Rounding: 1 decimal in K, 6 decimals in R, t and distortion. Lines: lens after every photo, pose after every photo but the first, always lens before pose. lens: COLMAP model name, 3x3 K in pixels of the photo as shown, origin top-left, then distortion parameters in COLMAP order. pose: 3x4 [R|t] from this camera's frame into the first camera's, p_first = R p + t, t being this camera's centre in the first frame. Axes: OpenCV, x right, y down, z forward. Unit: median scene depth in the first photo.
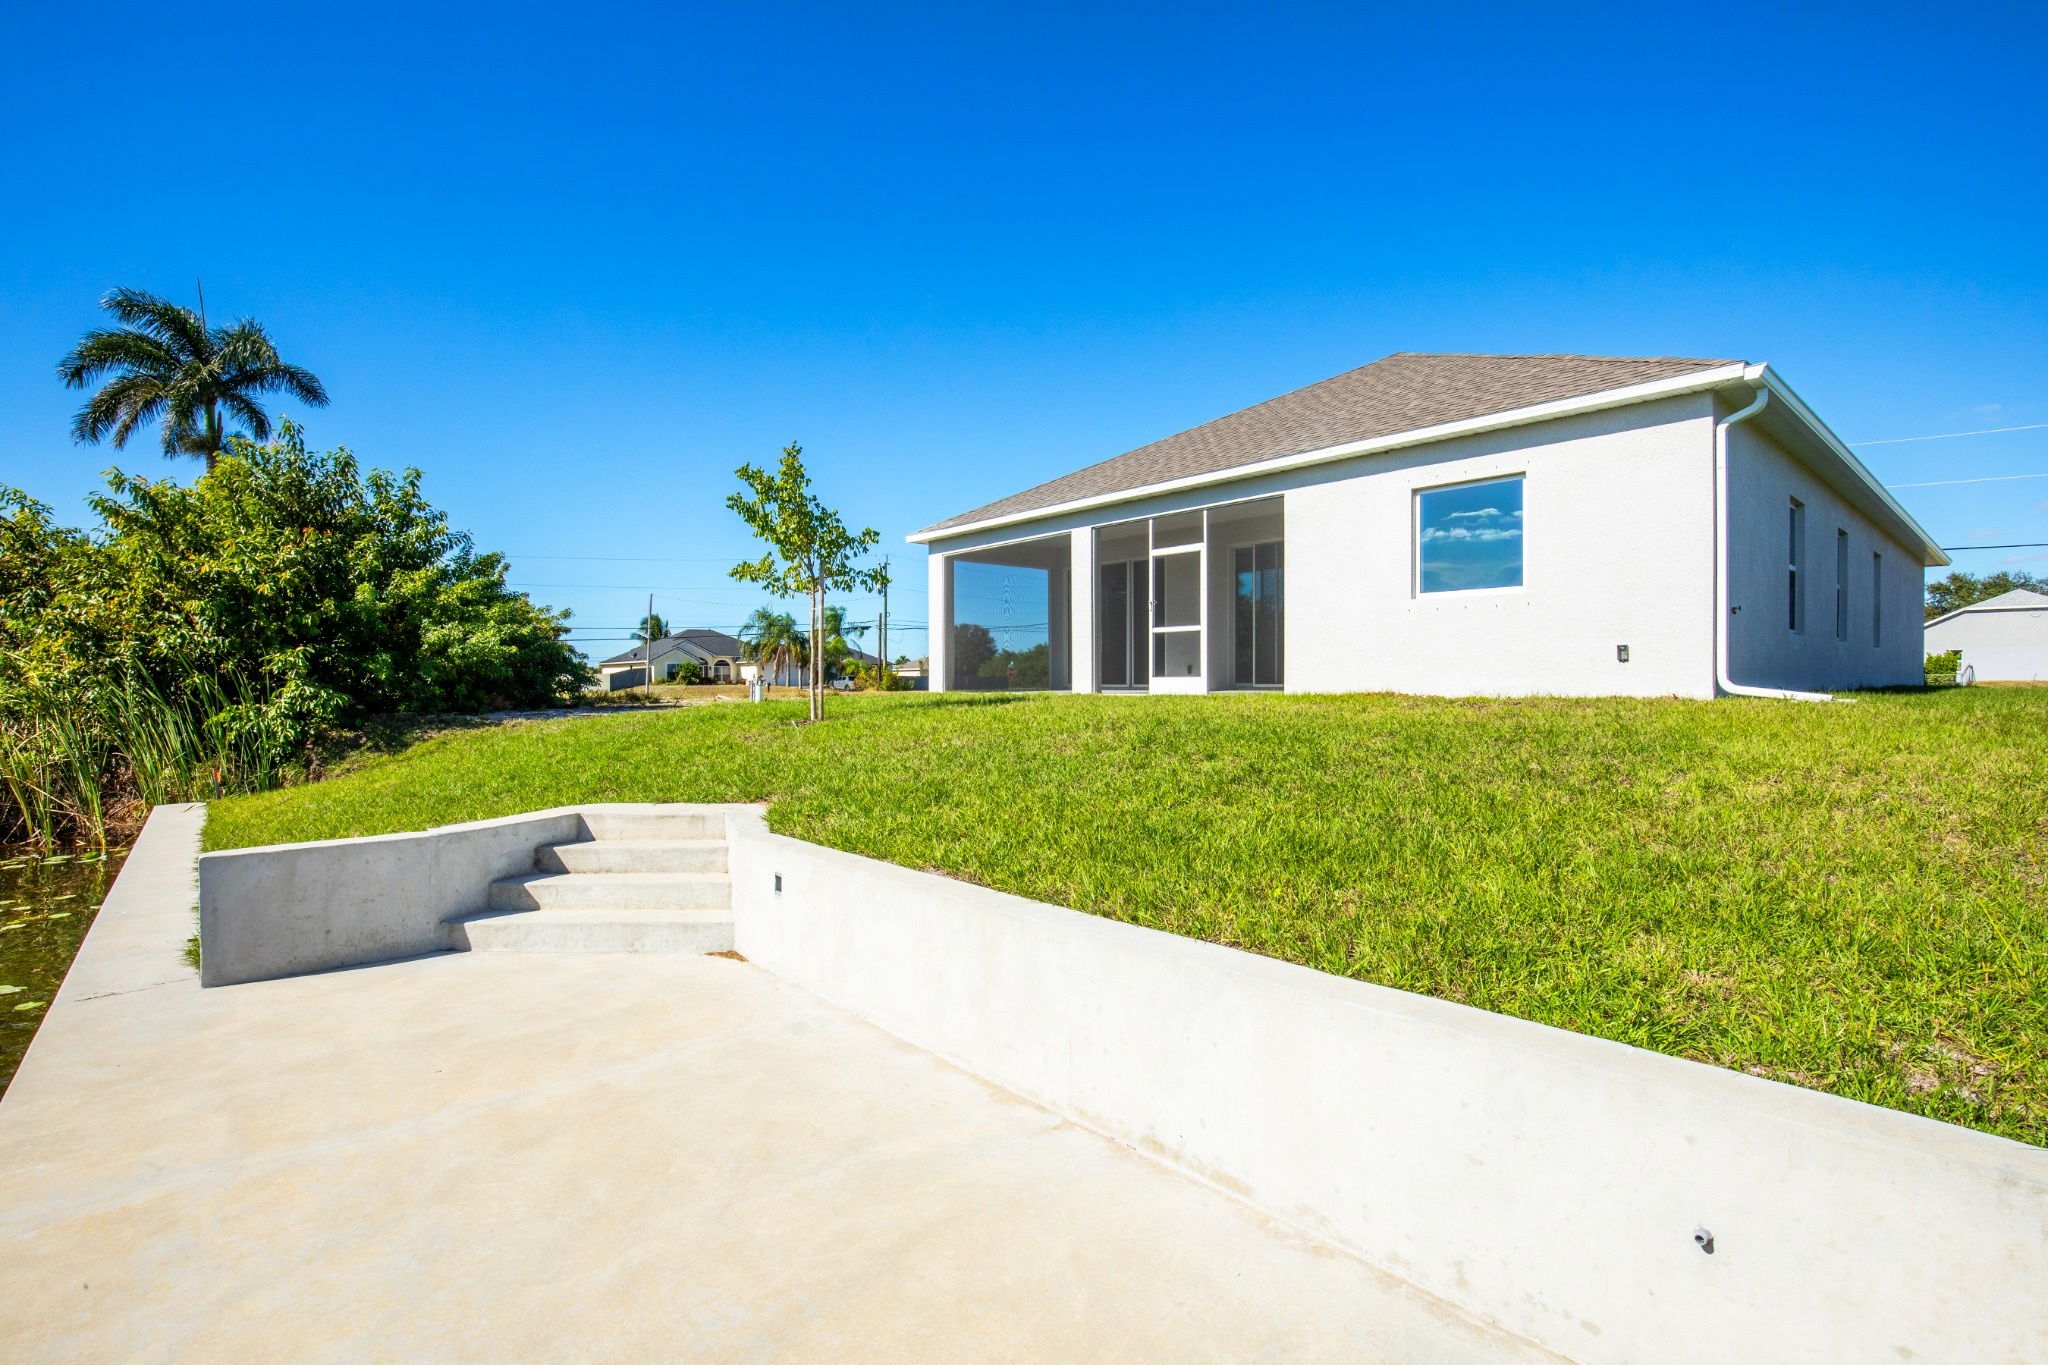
lens RADIAL K [[963.4, 0, 1022.4], [0, 963.4, 689.1], [0, 0, 1]] dist [-0.000702, -0.000008]
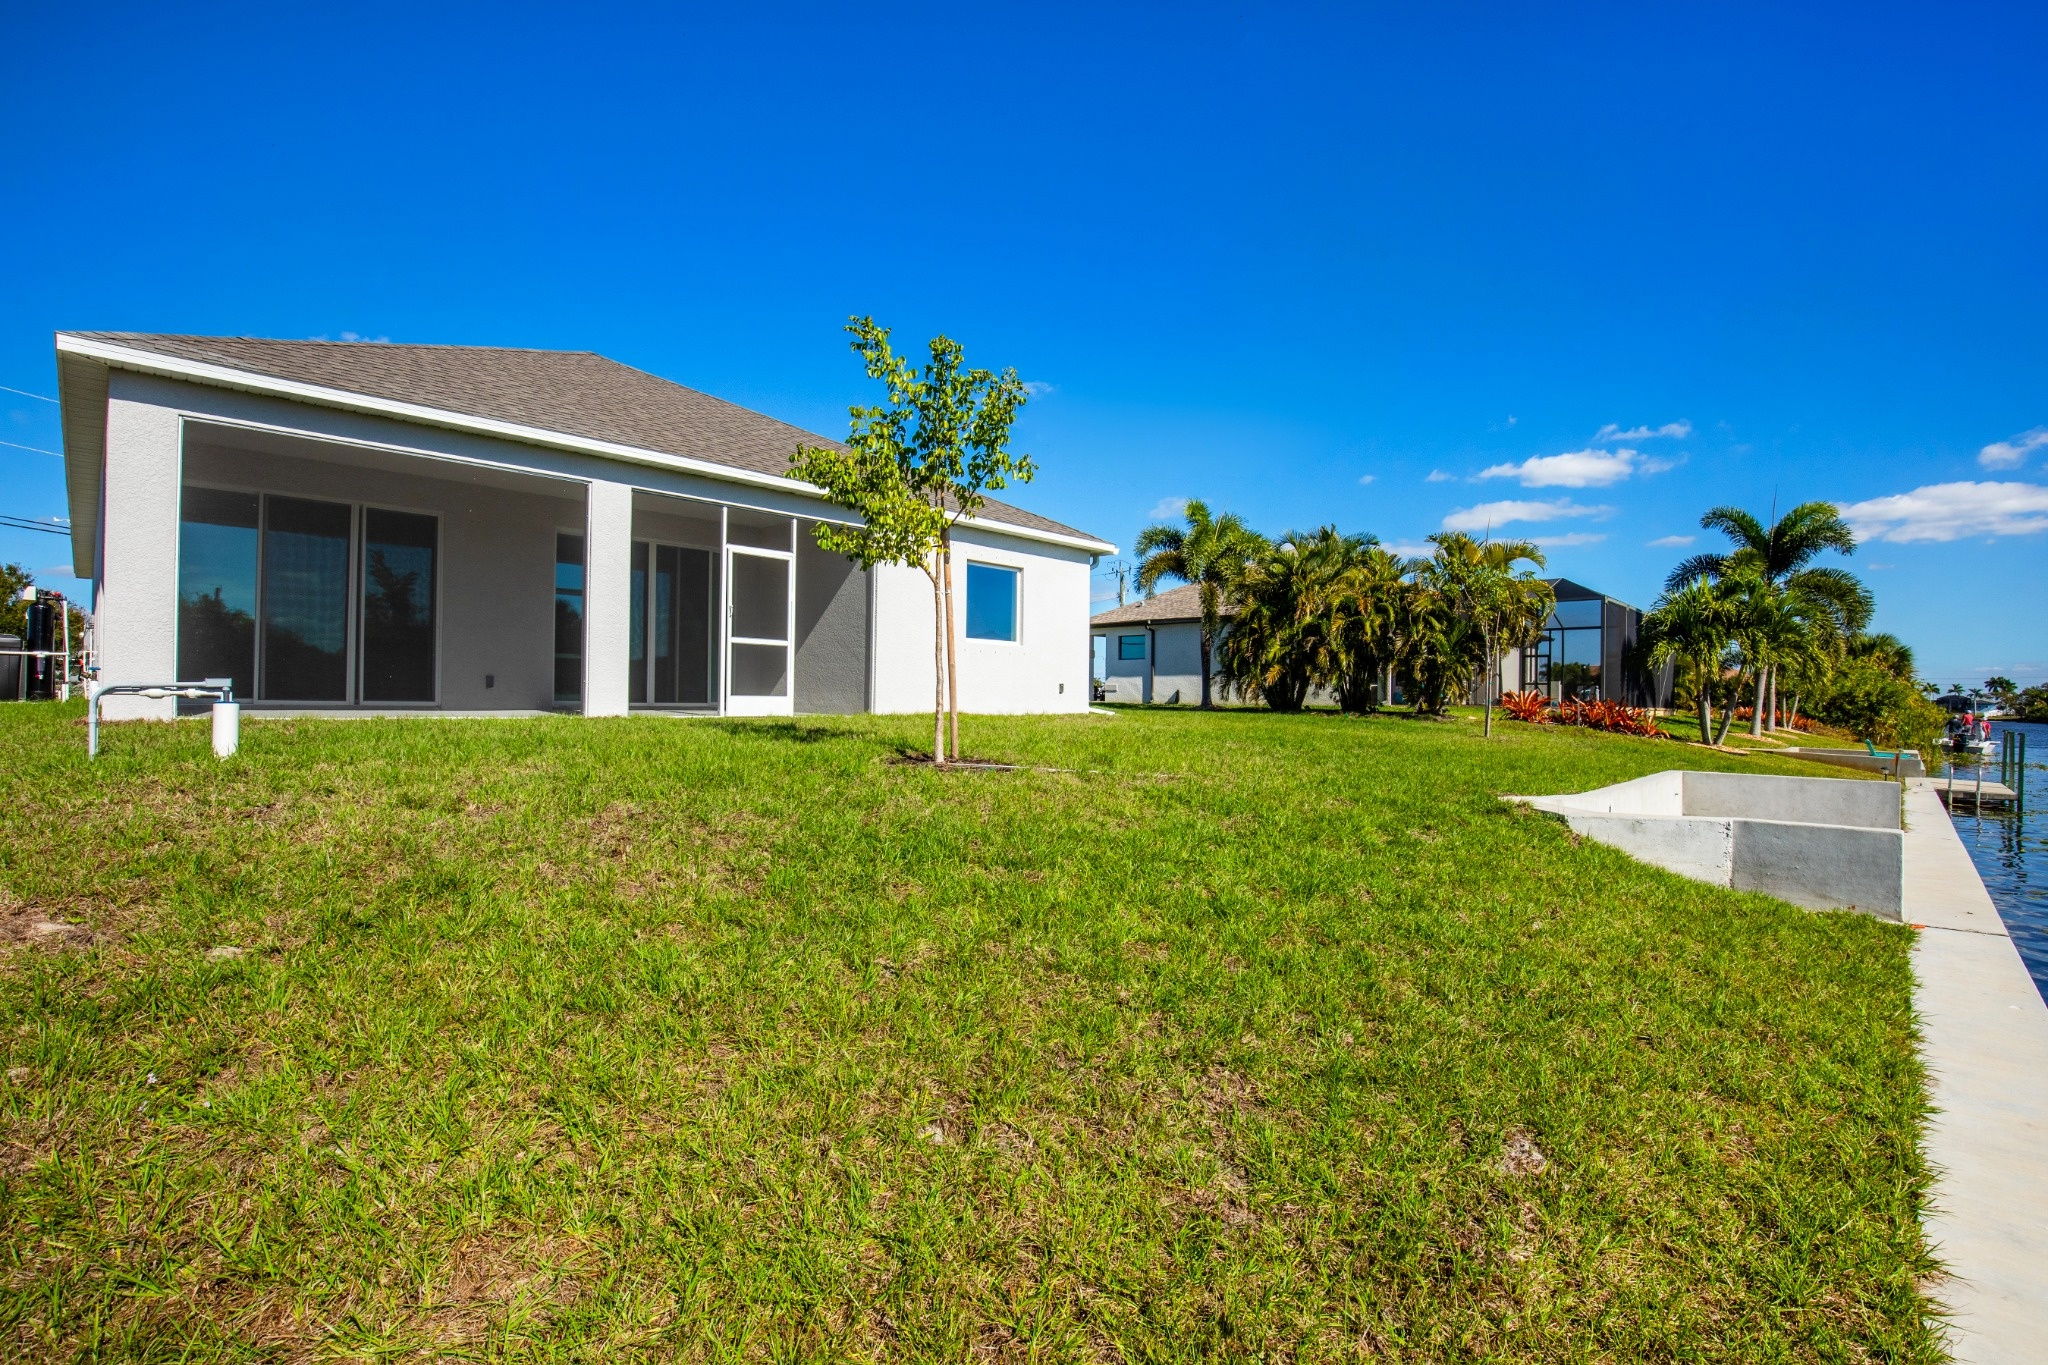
lens RADIAL K [[963.4, 0, 1022.8], [0, 963.4, 688.2], [0, 0, 1]] dist [-0.000702, -0.000008]
pose [[-0.081795, 0.025567, 0.996321, -0.752131], [-0.001483, 0.999667, -0.025774, 0.002961], [-0.996648, -0.003586, -0.081730, 0.846190]]
